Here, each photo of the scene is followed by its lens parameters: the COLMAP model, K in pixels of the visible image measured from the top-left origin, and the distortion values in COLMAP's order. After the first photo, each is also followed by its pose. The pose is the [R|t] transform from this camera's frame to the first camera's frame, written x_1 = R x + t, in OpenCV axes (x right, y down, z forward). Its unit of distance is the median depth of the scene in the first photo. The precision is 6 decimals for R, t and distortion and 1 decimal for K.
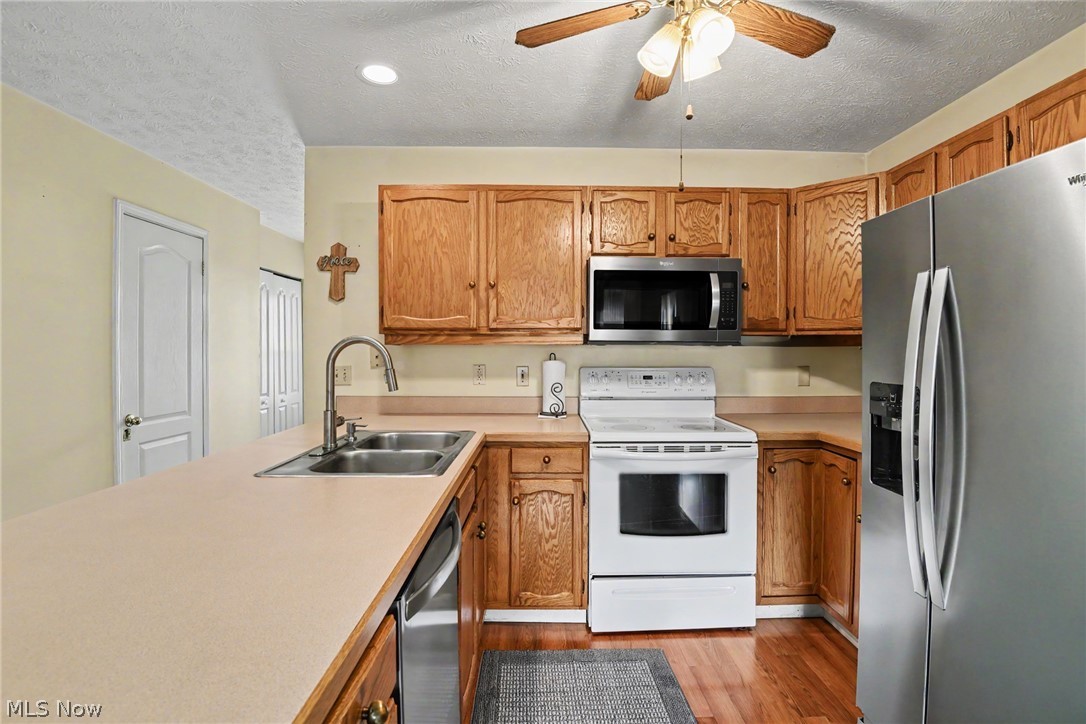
lens RADIAL K [[515.7, 0, 540.3], [0, 515.7, 352.0], [0, 0, 1]] dist [-0.020731, -0.010616]
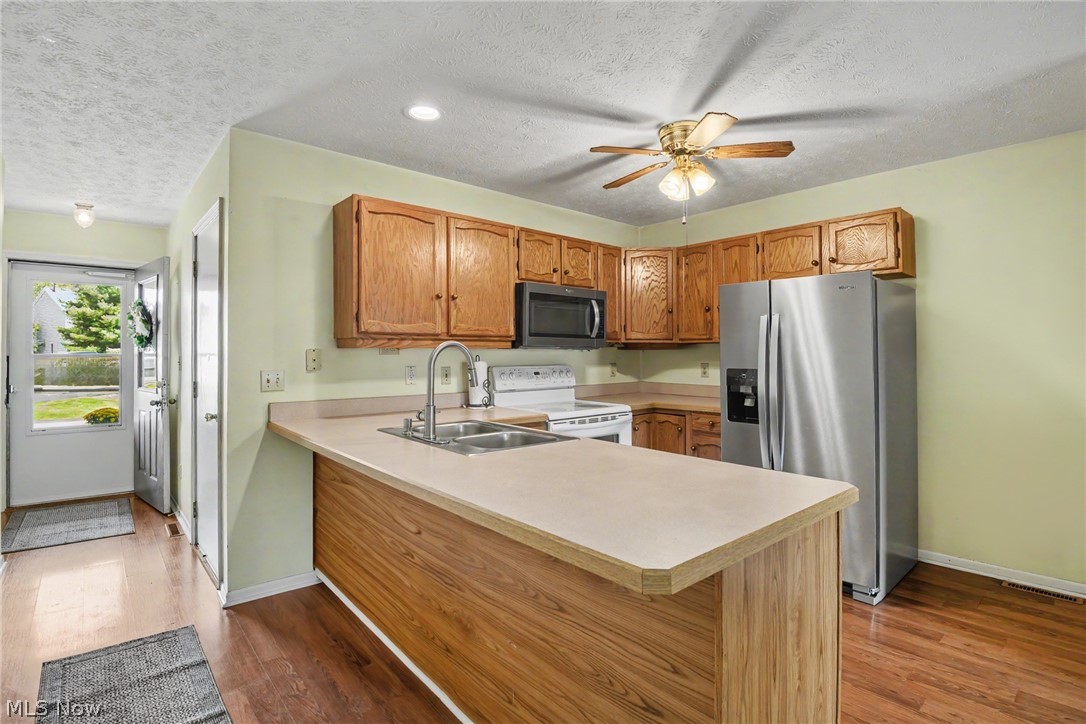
lens RADIAL K [[515.7, 0, 530.9], [0, 515.7, 336.9], [0, 0, 1]] dist [-0.020731, -0.010616]
pose [[0.773739, 0.016595, 0.633288, -0.699500], [0.006388, 0.999402, -0.033993, 0.000979], [-0.633473, 0.030347, 0.773170, -0.018573]]
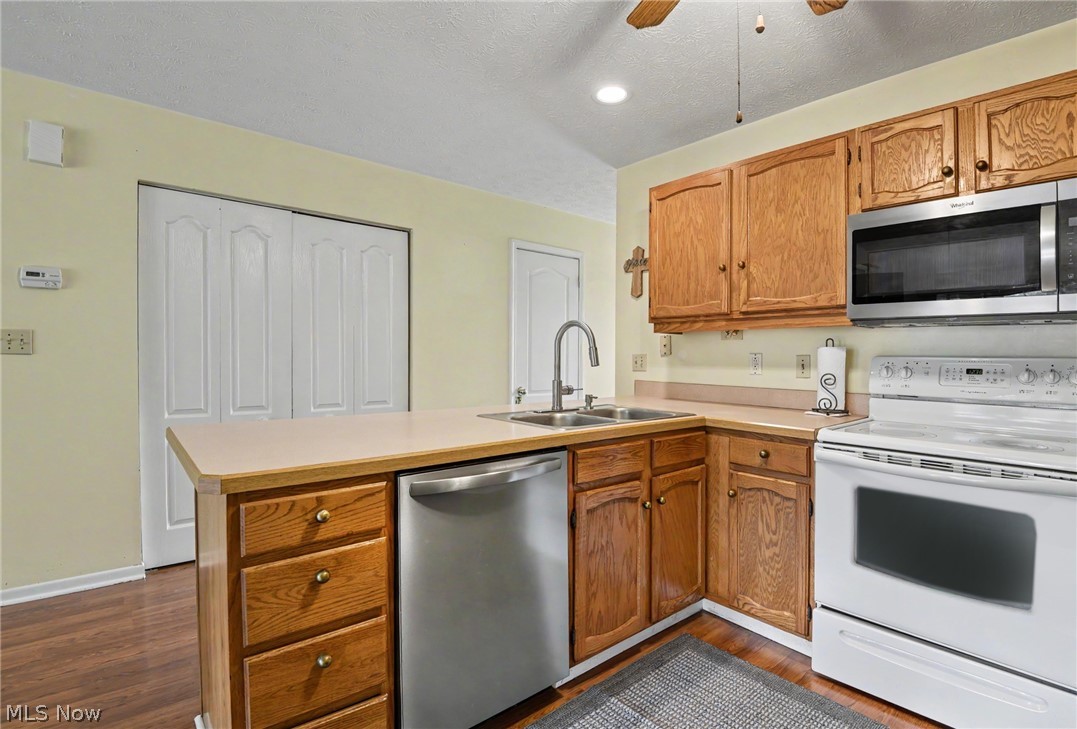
lens RADIAL K [[511.5, 0, 532.9], [0, 511.5, 358.9], [0, 0, 1]] dist [-0.020731, -0.010616]
pose [[0.634432, 0.012671, -0.772875, 0.384282], [-0.014334, 0.999887, 0.004626, 0.041135], [0.772846, 0.008144, 0.634542, 0.115606]]
